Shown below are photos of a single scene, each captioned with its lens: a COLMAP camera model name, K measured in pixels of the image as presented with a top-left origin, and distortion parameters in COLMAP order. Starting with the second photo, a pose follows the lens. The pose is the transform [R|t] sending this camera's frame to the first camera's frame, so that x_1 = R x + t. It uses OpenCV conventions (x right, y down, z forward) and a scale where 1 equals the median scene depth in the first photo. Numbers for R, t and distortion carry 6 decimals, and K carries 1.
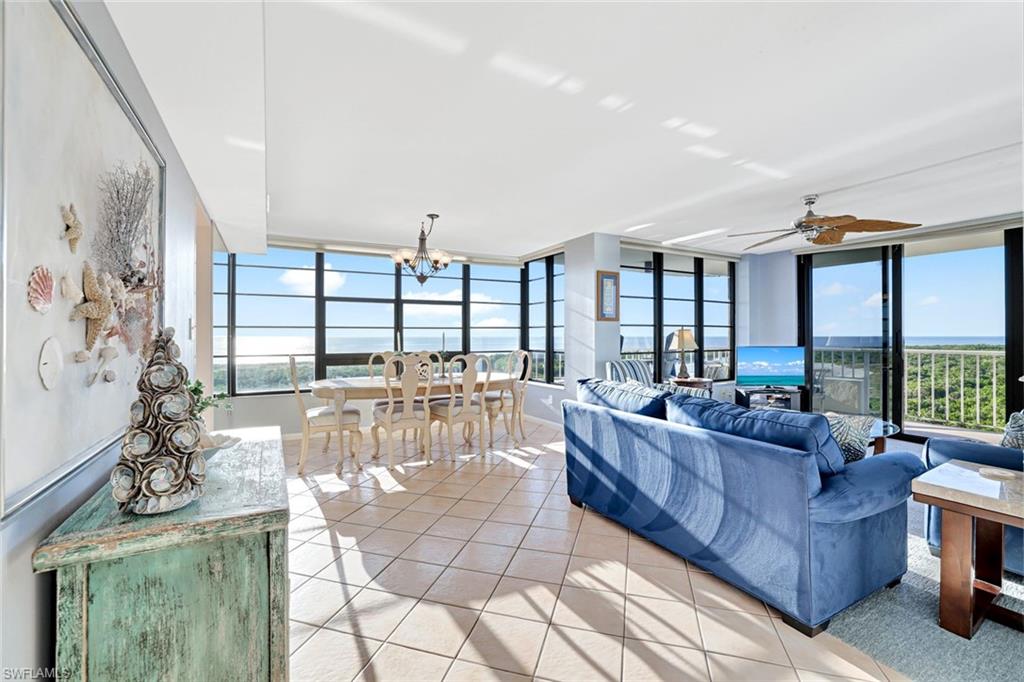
lens RADIAL K [[440.5, 0, 514.9], [0, 440.5, 328.5], [0, 0, 1]] dist [-0.026942, 0.004800]
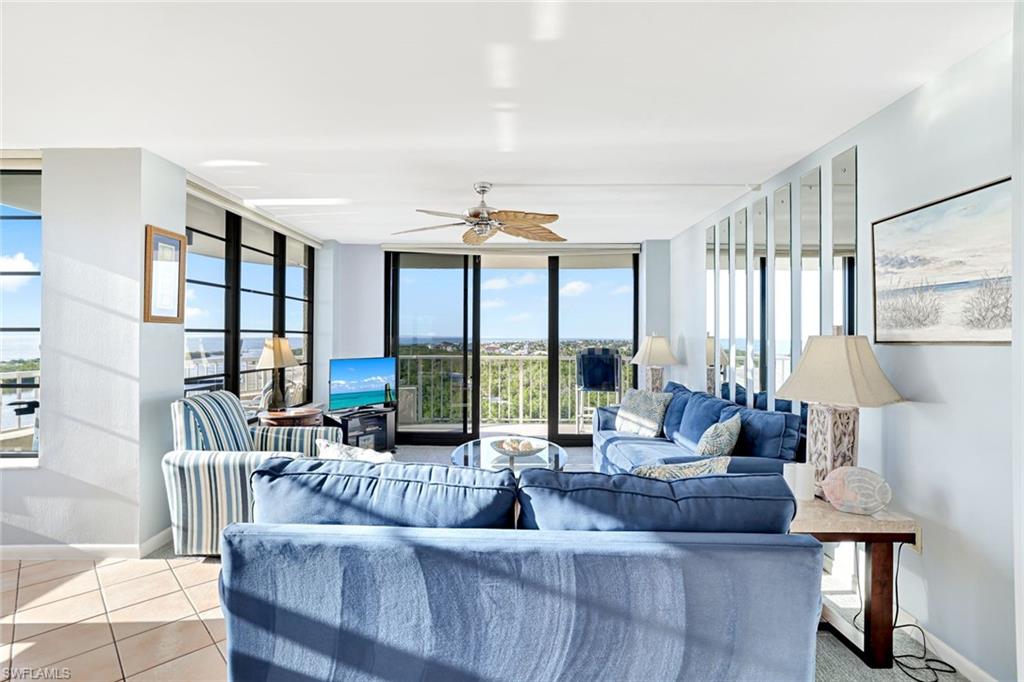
lens RADIAL K [[497.1, 0, 503.7], [0, 497.1, 330.5], [0, 0, 1]] dist [-0.023784, 0.004845]
pose [[0.512364, 0.012098, 0.858683, -0.087610], [-0.016839, 0.999850, -0.004040, -0.011801], [-0.858603, -0.012390, 0.512491, 0.332425]]
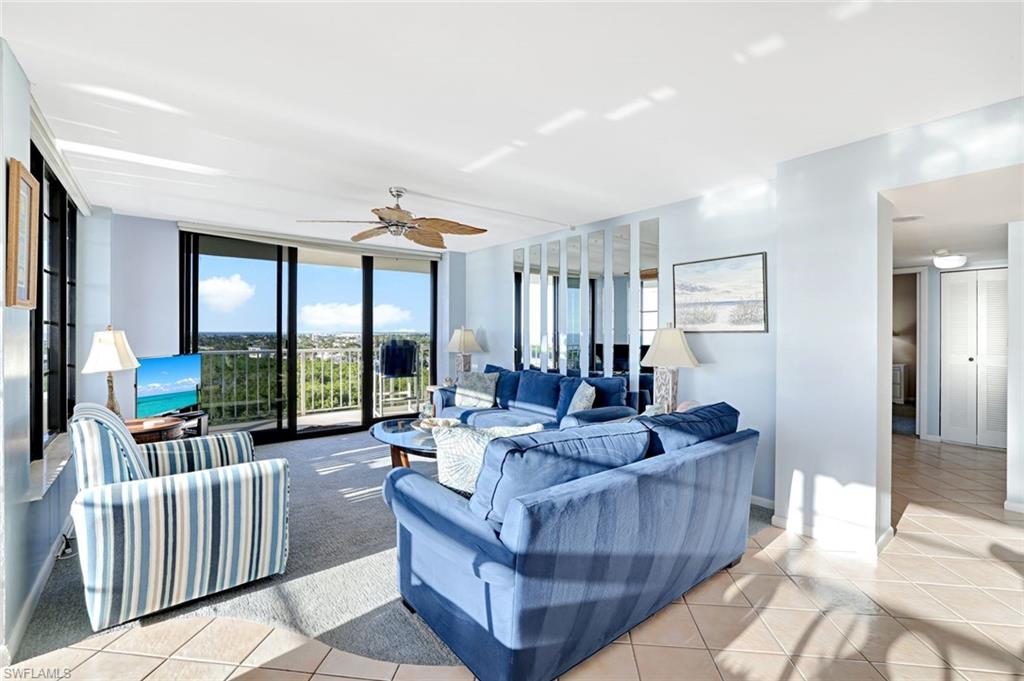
lens RADIAL K [[440.5, 0, 502.8], [0, 440.5, 333.7], [0, 0, 1]] dist [-0.026942, 0.004800]
pose [[-0.149836, -0.005629, 0.988695, -0.190579], [-0.016171, 0.999864, 0.003242, -0.004085], [-0.988579, -0.015503, -0.149907, 0.649231]]
